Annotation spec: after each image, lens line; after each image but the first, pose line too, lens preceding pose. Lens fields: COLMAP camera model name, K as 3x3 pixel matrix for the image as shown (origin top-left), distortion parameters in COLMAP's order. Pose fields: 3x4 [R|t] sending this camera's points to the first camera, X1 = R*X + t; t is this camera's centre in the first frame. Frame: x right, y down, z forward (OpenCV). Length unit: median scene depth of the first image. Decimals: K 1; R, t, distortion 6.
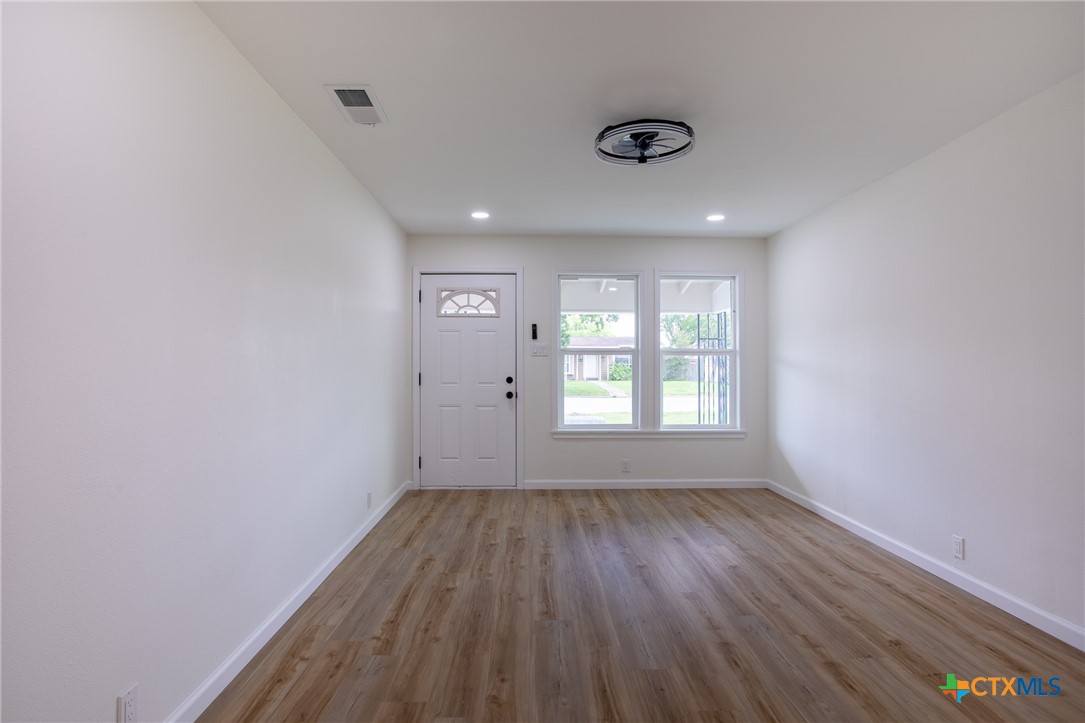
lens RADIAL K [[572.9, 0, 533.6], [0, 572.9, 355.0], [0, 0, 1]] dist [-0.077716, 0.042115]
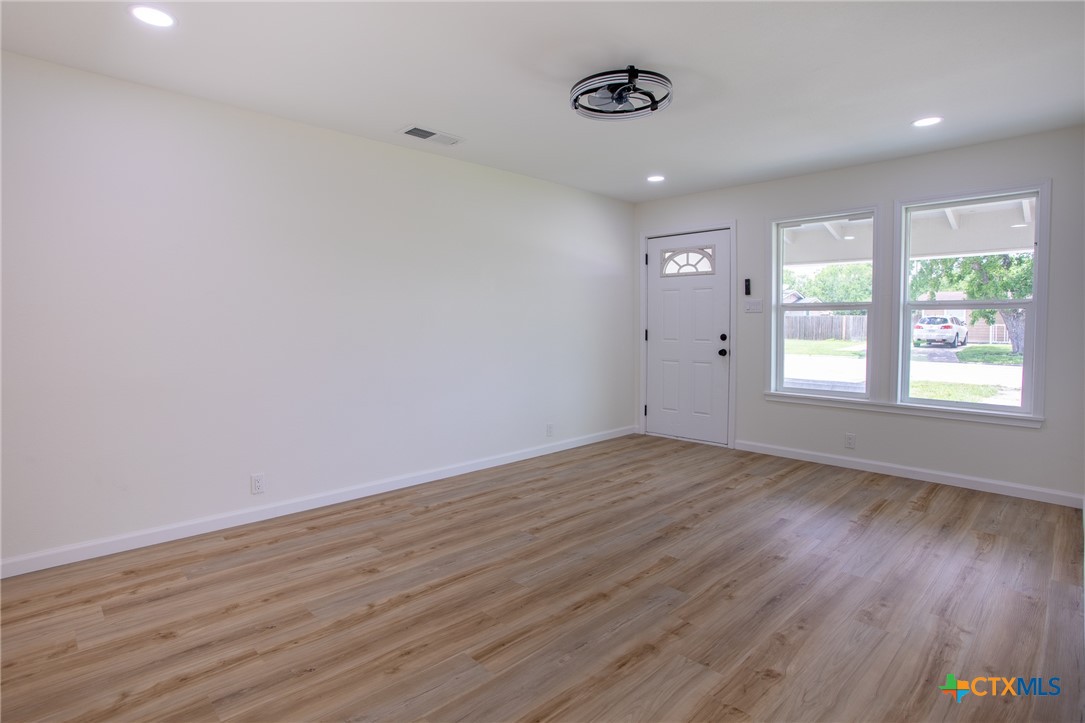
lens RADIAL K [[547.2, 0, 518.5], [0, 547.2, 354.0], [0, 0, 1]] dist [-0.085728, 0.039325]
pose [[0.669123, 0.039058, -0.742124, 0.680023], [0.011654, 0.997944, 0.063029, 0.015999], [0.743060, -0.050823, 0.667292, 0.192027]]
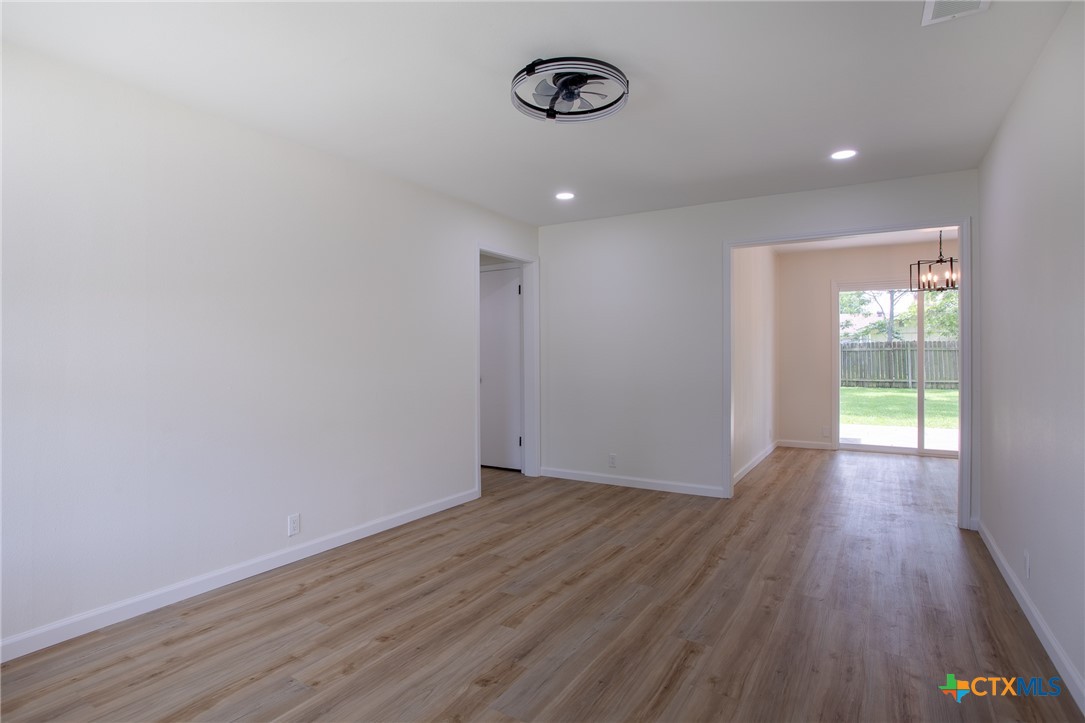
lens RADIAL K [[572.9, 0, 533.6], [0, 572.9, 355.0], [0, 0, 1]] dist [-0.077716, 0.042115]
pose [[-0.843063, 0.000827, 0.537814, -0.183947], [-0.005203, 0.999939, -0.009694, 0.025561], [-0.537789, -0.010971, -0.843008, 1.503453]]
